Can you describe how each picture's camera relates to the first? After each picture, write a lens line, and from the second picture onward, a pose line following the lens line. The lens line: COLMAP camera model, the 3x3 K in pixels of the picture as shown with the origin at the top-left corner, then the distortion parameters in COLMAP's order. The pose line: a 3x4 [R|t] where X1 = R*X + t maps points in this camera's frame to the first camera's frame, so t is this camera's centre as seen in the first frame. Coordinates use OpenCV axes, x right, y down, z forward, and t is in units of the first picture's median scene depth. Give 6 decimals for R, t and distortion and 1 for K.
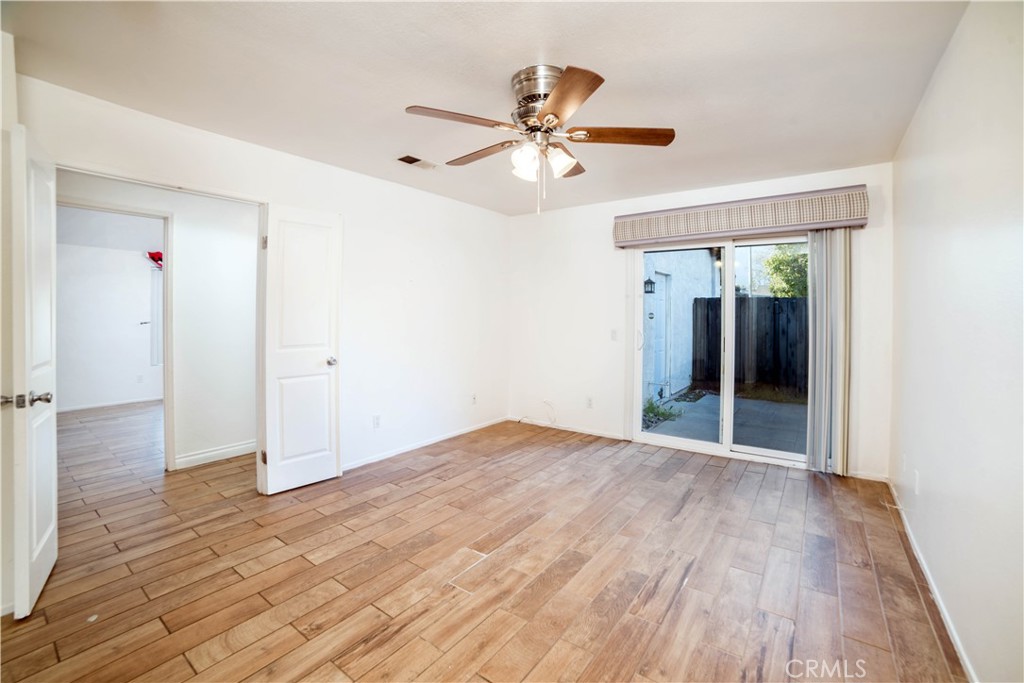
lens RADIAL K [[468.5, 0, 513.8], [0, 468.5, 320.4], [0, 0, 1]] dist [-0.122908, 0.043986]
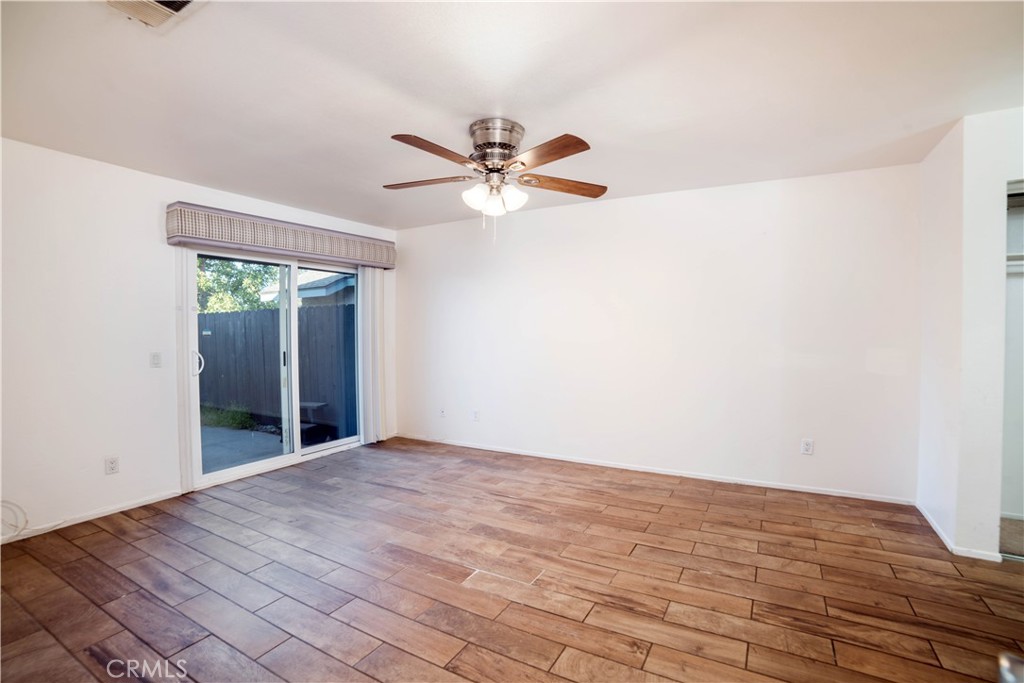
lens RADIAL K [[431.6, 0, 532.2], [0, 431.6, 329.0], [0, 0, 1]] dist [-0.098135, 0.031001]
pose [[-0.143395, -0.004422, 0.989656, -0.997236], [0.016197, 0.999846, 0.006814, -0.019878], [-0.989533, 0.017007, -0.143301, 1.011935]]
